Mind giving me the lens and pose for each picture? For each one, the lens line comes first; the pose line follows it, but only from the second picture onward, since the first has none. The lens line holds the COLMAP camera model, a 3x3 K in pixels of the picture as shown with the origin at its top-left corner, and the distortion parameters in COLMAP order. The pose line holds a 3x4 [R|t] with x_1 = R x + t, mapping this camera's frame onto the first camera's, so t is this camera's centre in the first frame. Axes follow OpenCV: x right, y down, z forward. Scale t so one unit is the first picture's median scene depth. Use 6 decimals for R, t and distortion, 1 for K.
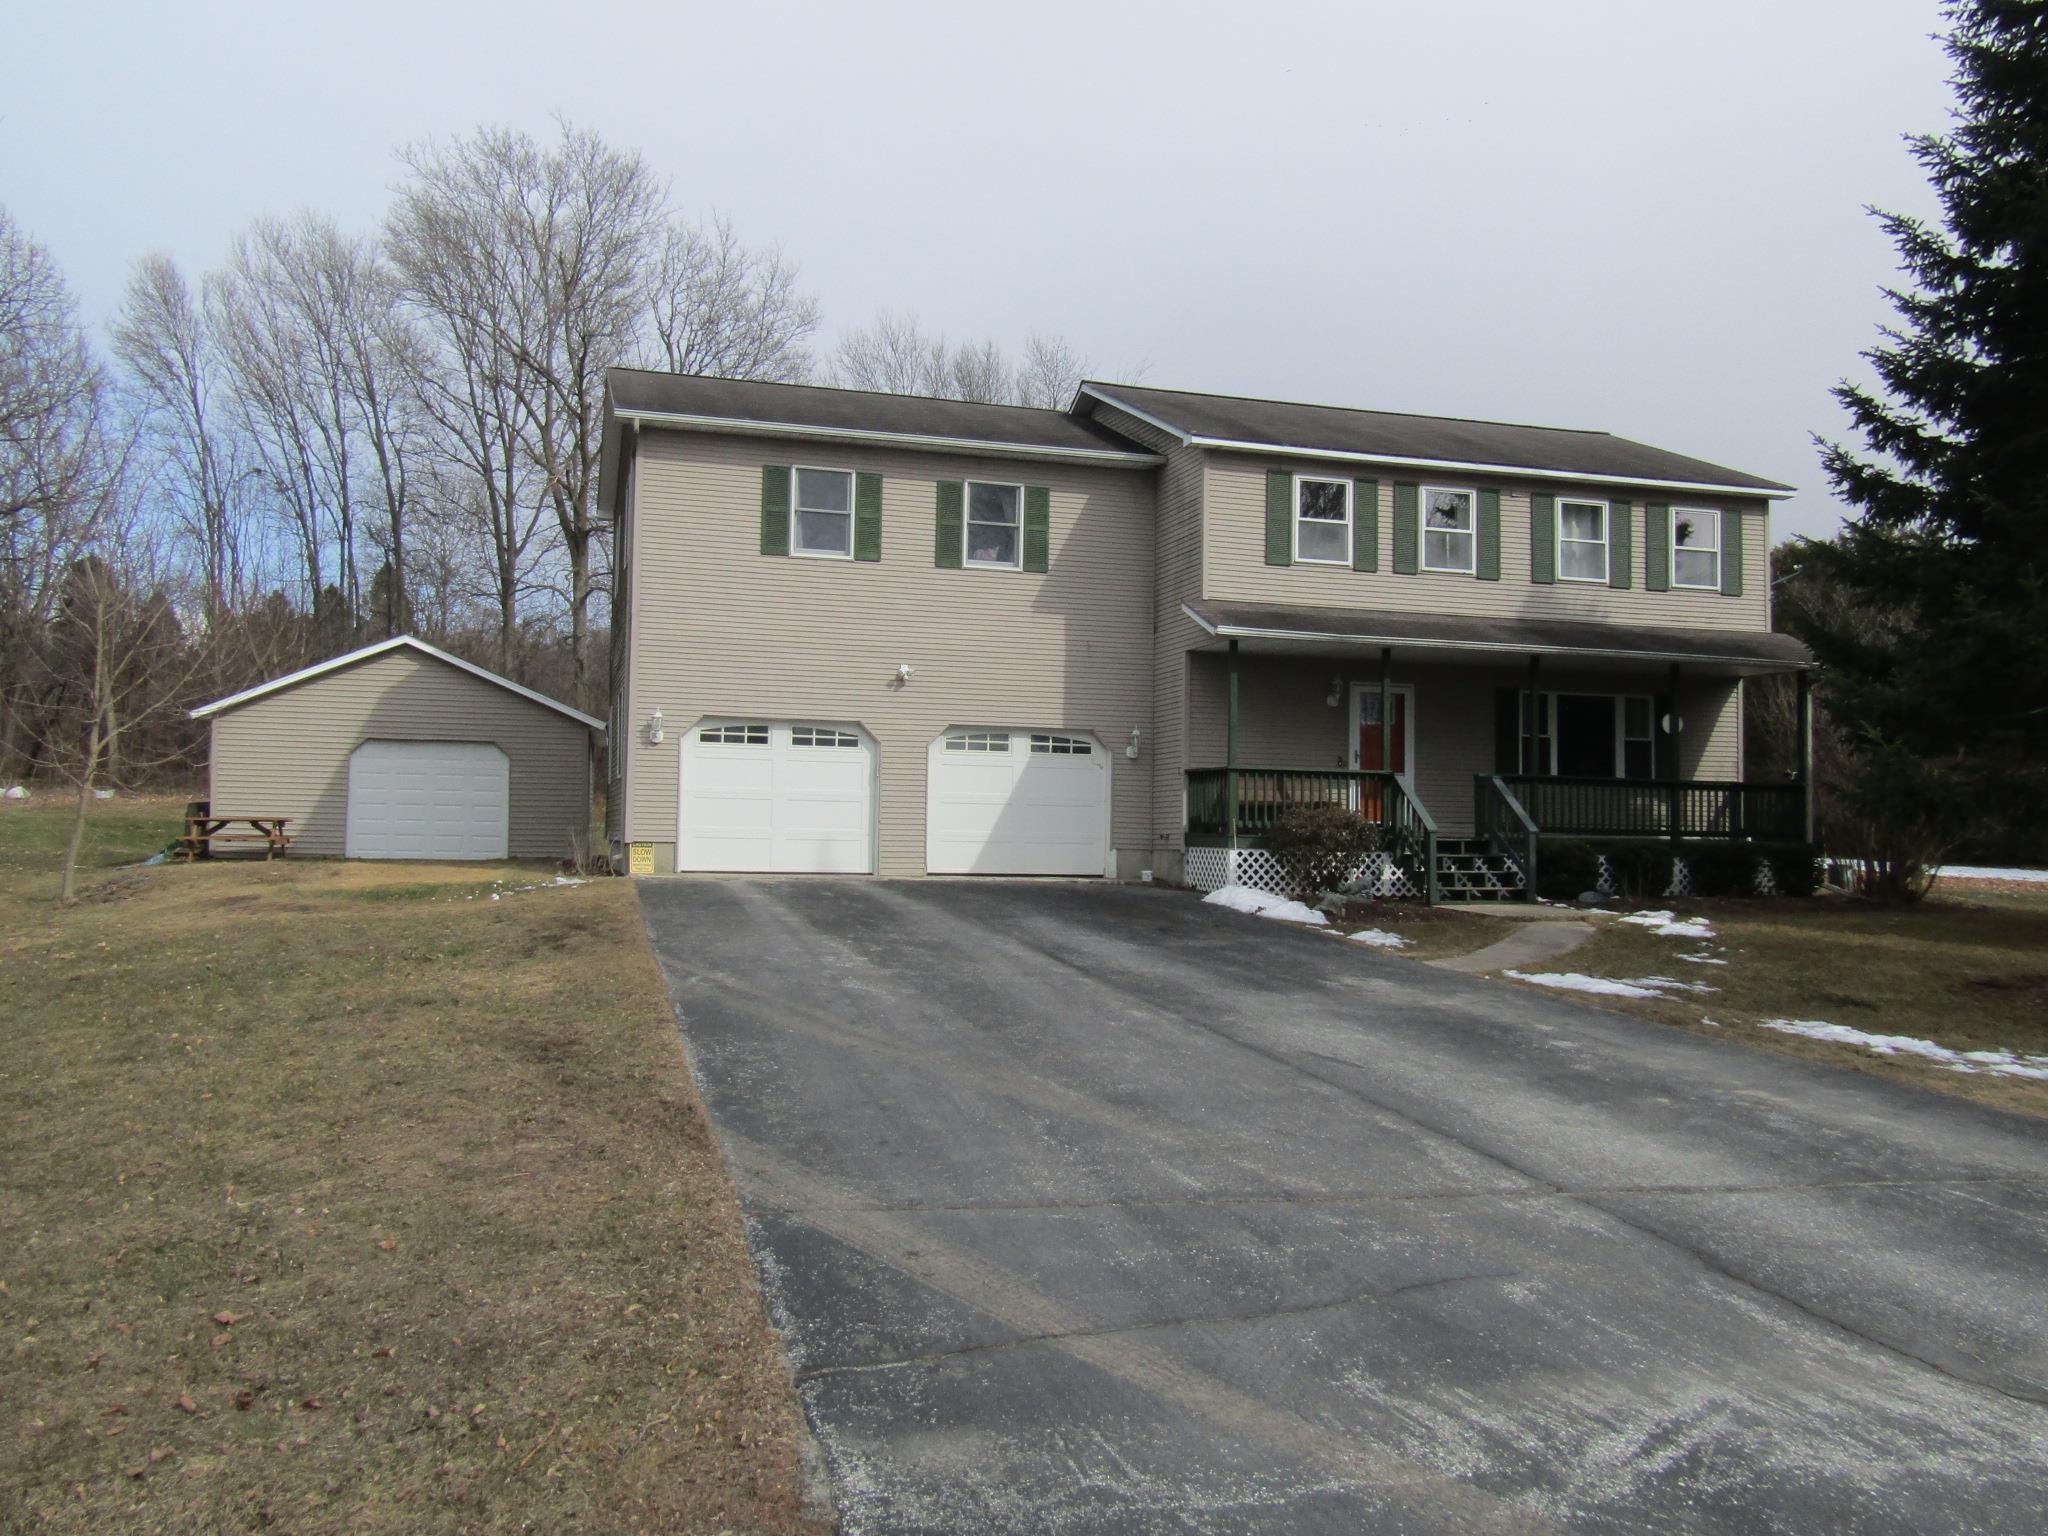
lens RADIAL K [[1595.9, 0, 1045.2], [0, 1595.9, 770.9], [0, 0, 1]] dist [-0.012019, 0.012584]
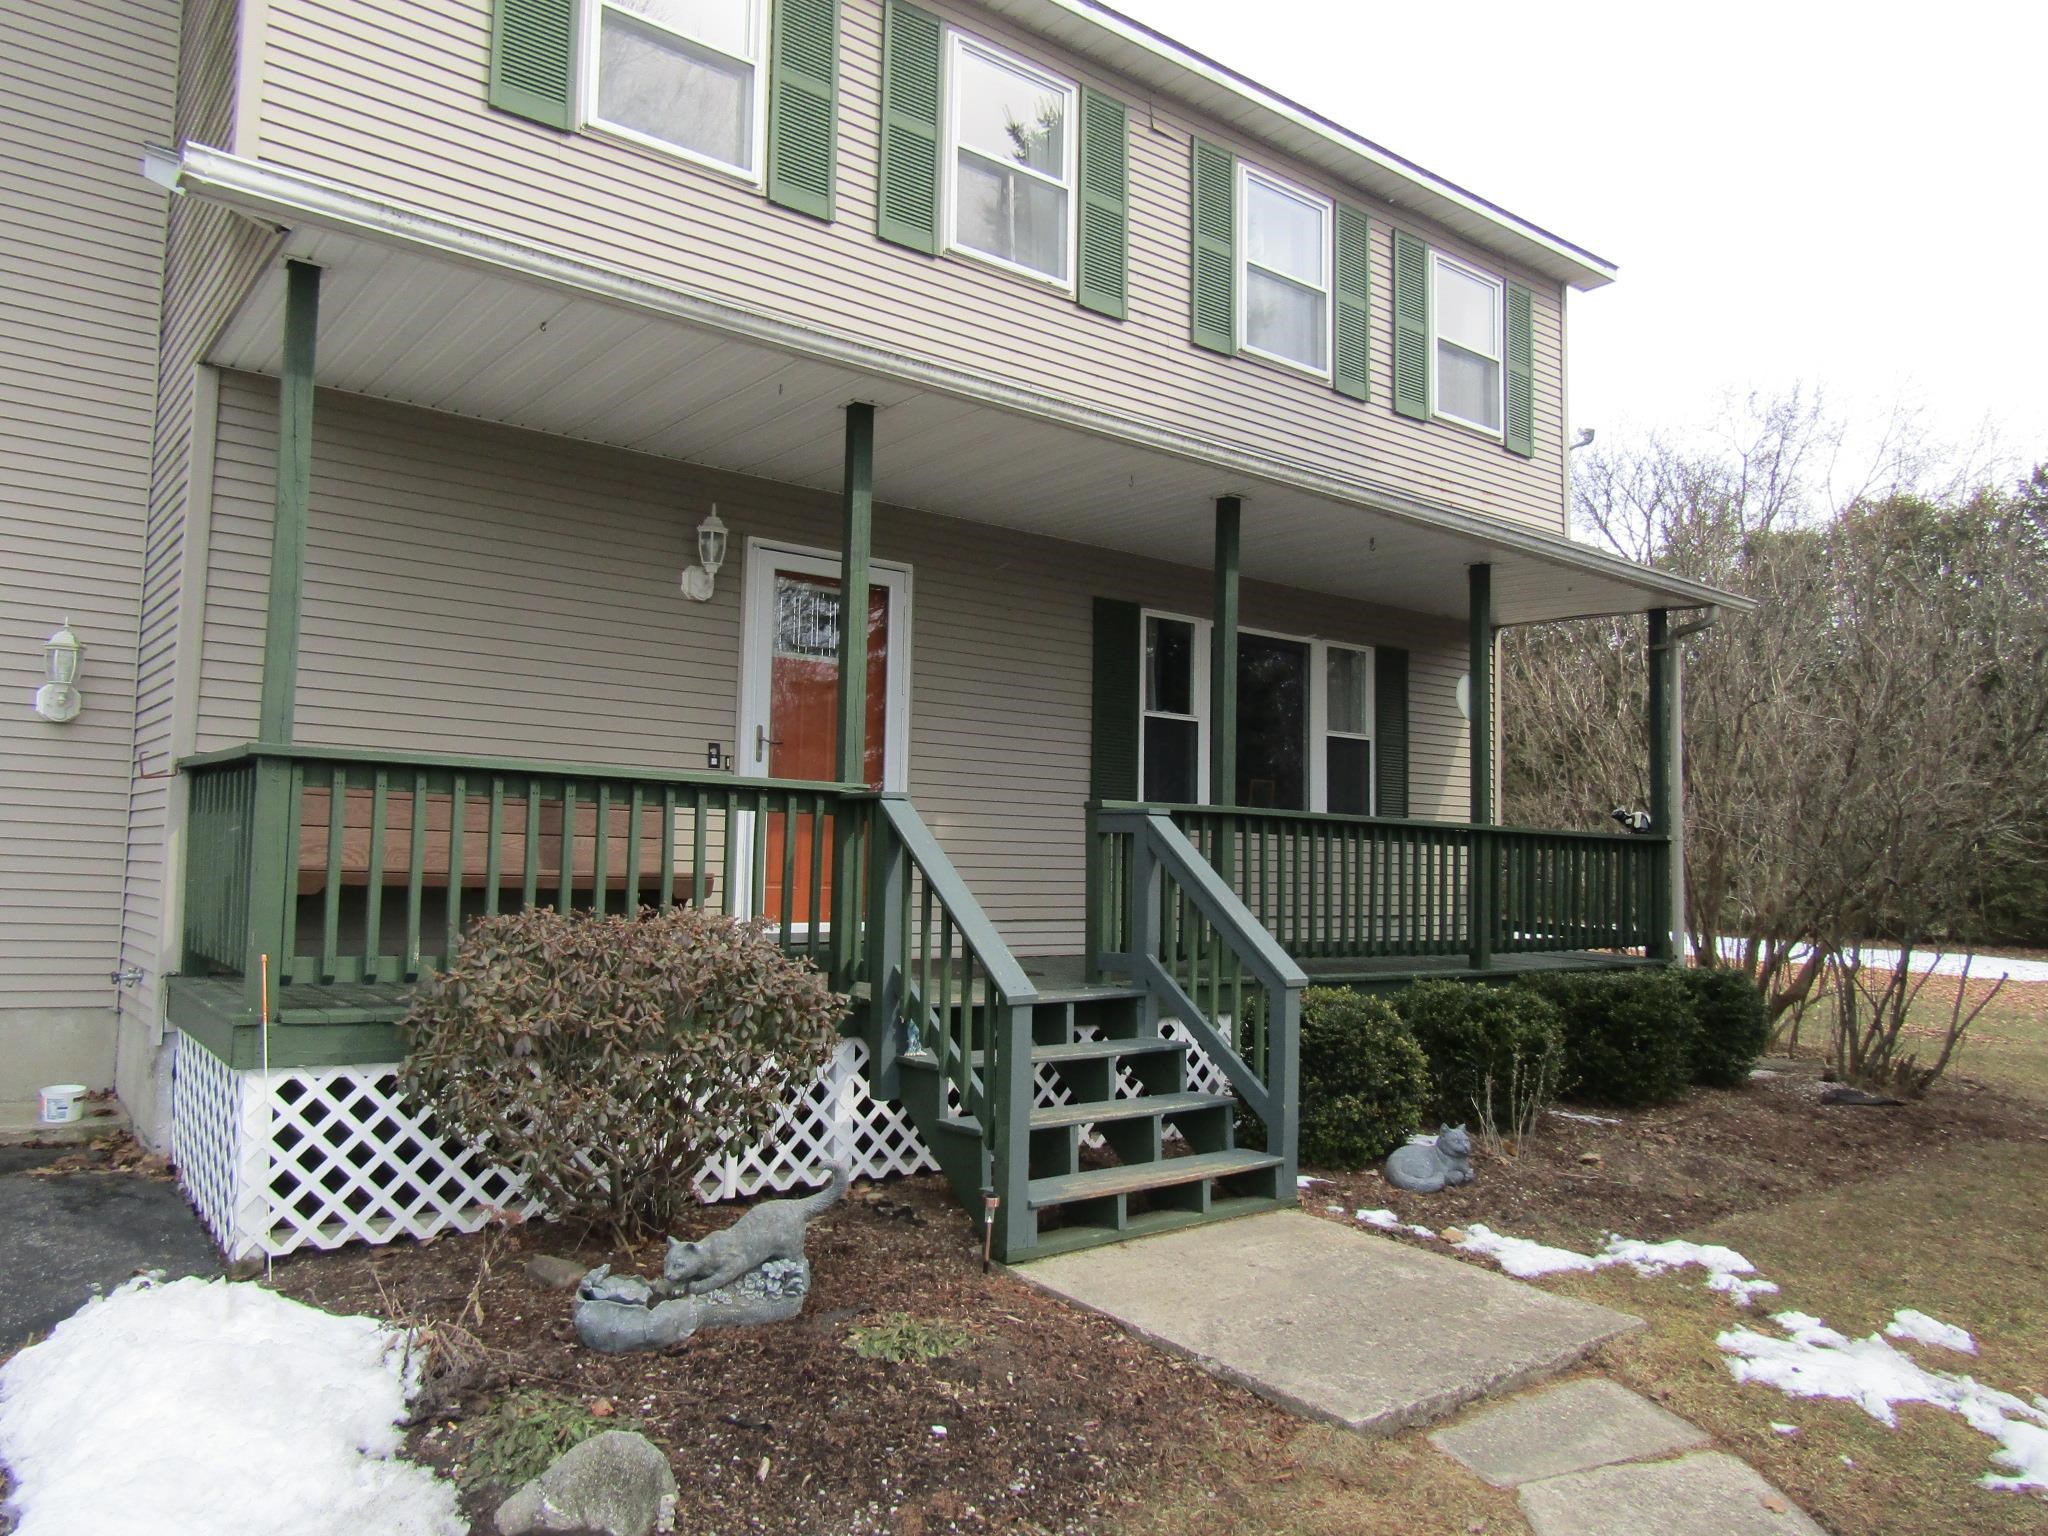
lens RADIAL K [[1425.4, 0, 1029.1], [0, 1425.4, 763.7], [0, 0, 1]] dist [-0.008292, -0.000835]
pose [[0.927778, 0.035366, 0.371453, 0.133516], [-0.027596, 0.999275, -0.026215, 0.002502], [-0.372111, 0.014071, 0.928081, 0.684738]]
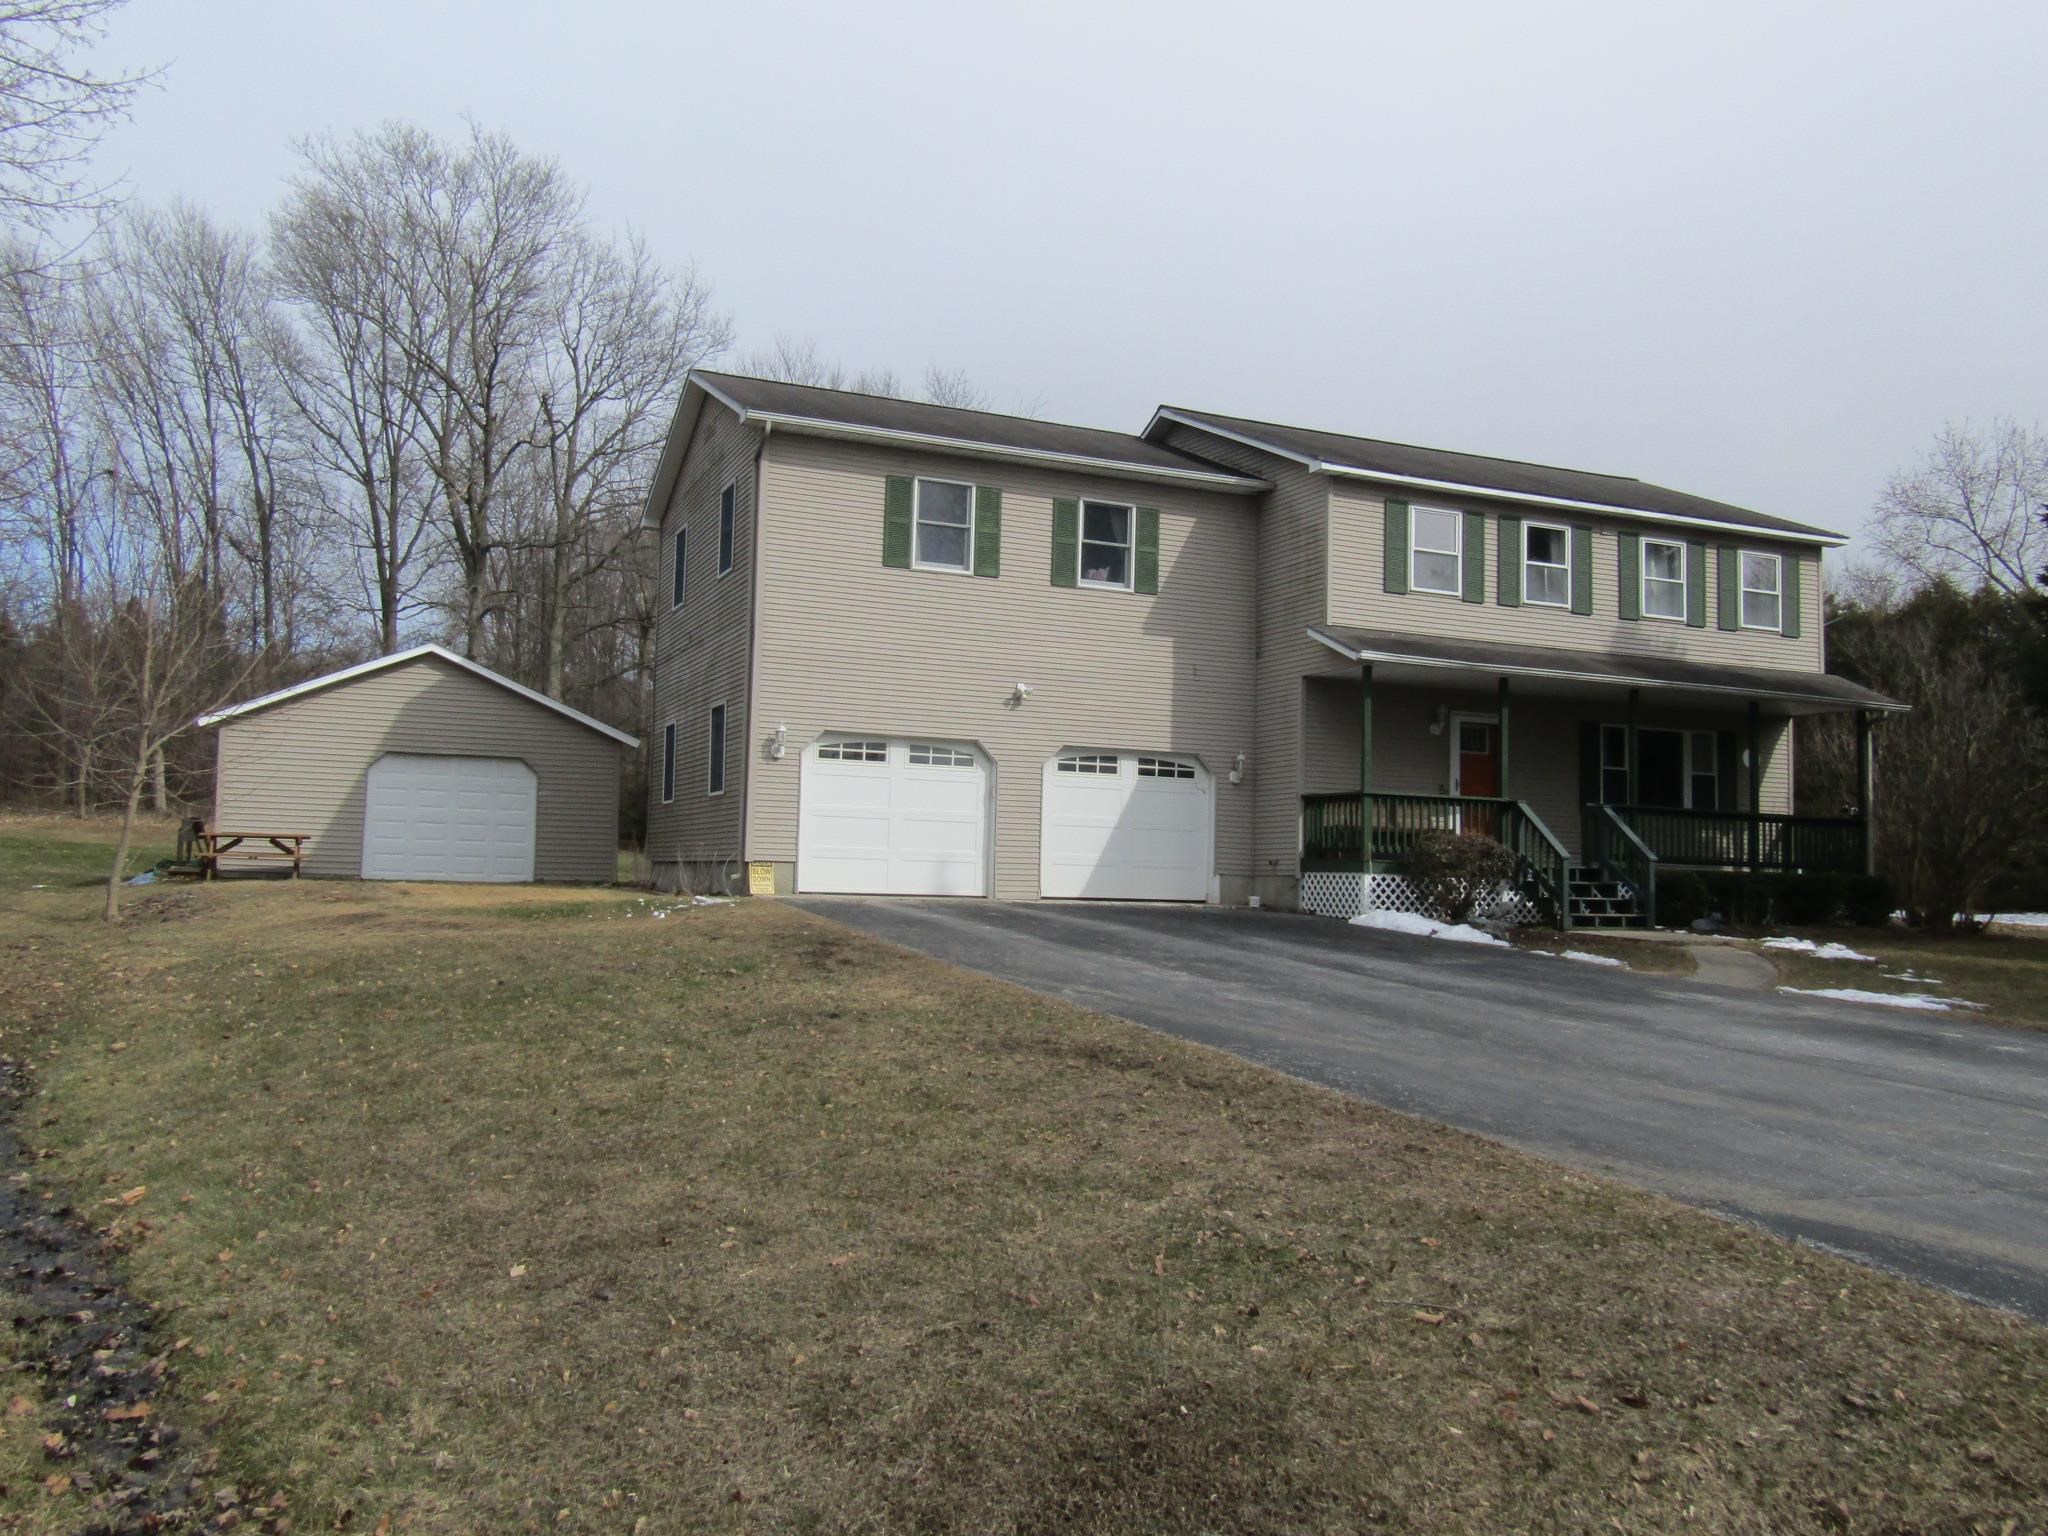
lens RADIAL K [[1595.9, 0, 1042.7], [0, 1595.9, 787.7], [0, 0, 1]] dist [-0.012019, 0.012584]
pose [[0.993022, 0.016131, 0.116823, -0.186142], [-0.014391, 0.999773, -0.015722, 0.012428], [-0.117050, 0.013931, 0.993028, 0.026111]]
